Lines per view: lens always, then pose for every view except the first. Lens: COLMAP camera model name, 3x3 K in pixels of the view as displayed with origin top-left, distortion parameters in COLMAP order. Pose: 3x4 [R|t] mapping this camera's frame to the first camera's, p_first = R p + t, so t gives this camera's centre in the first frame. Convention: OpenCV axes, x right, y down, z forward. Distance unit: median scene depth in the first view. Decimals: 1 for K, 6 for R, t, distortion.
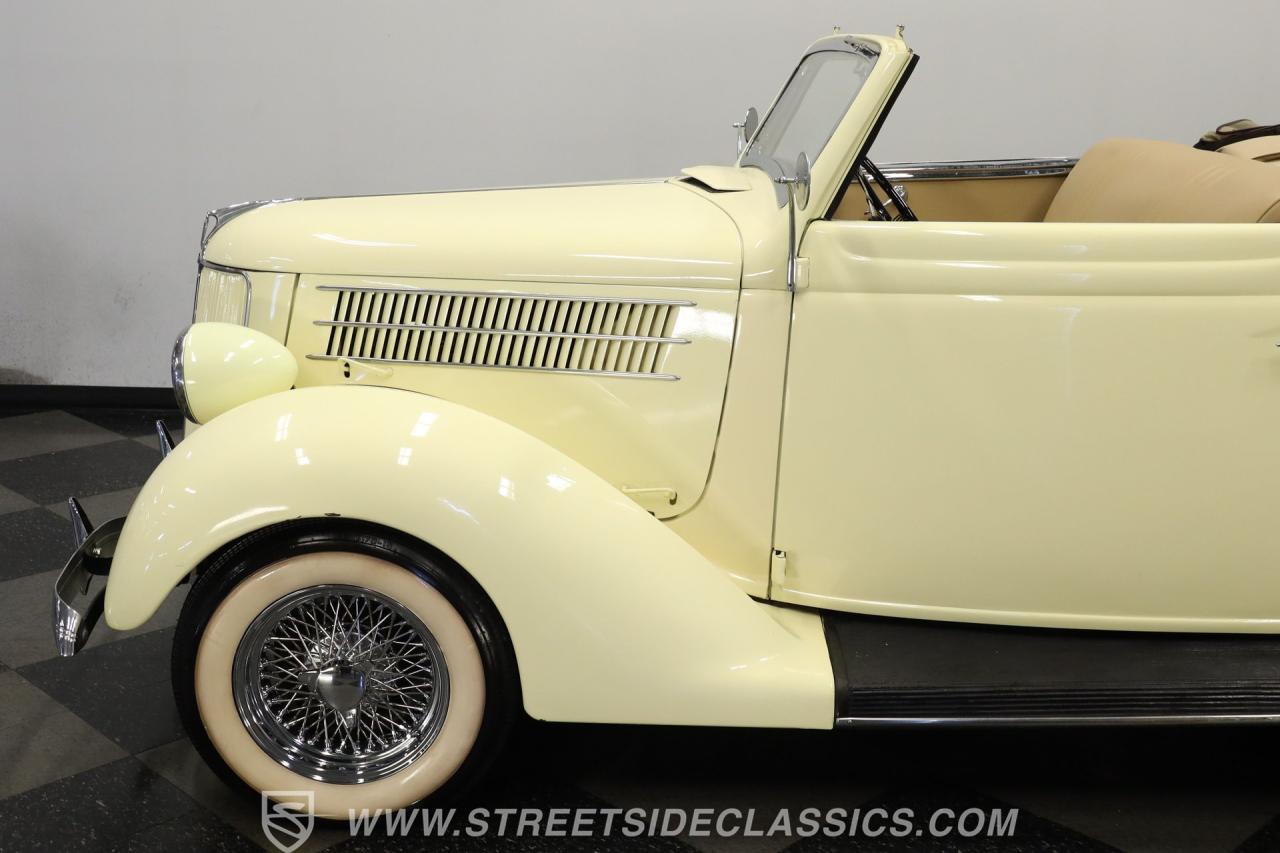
lens RADIAL K [[1471.4, 0, 644.7], [0, 1471.4, 420.9], [0, 0, 1]] dist [-0.020088, 0.000000]
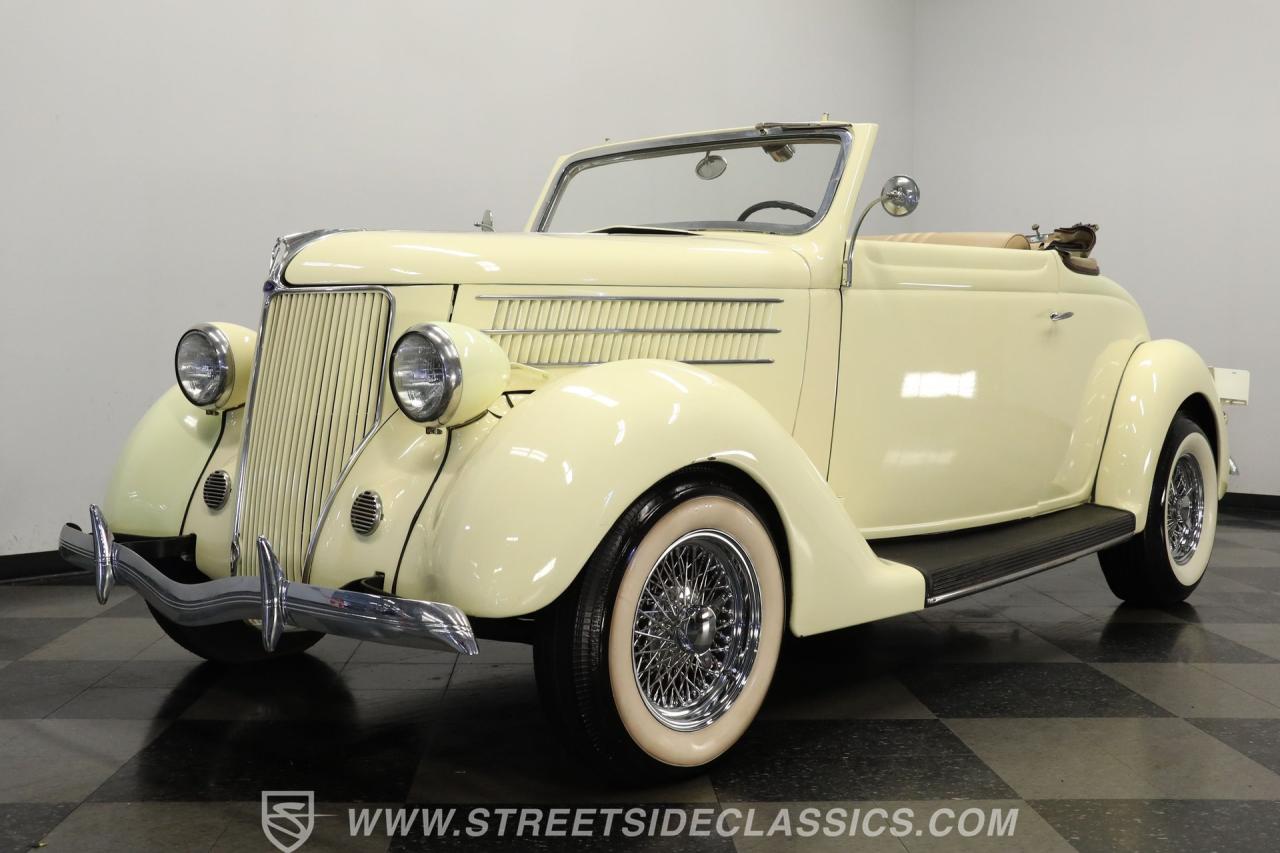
lens RADIAL K [[1326.9, 0, 620.4], [0, 1326.9, 428.9], [0, 0, 1]] dist [-0.044073, 0.000000]
pose [[0.678532, -0.047586, 0.733028, -0.921884], [0.181531, 0.977811, -0.104559, 0.125294], [-0.711787, 0.204014, 0.672114, 0.359315]]
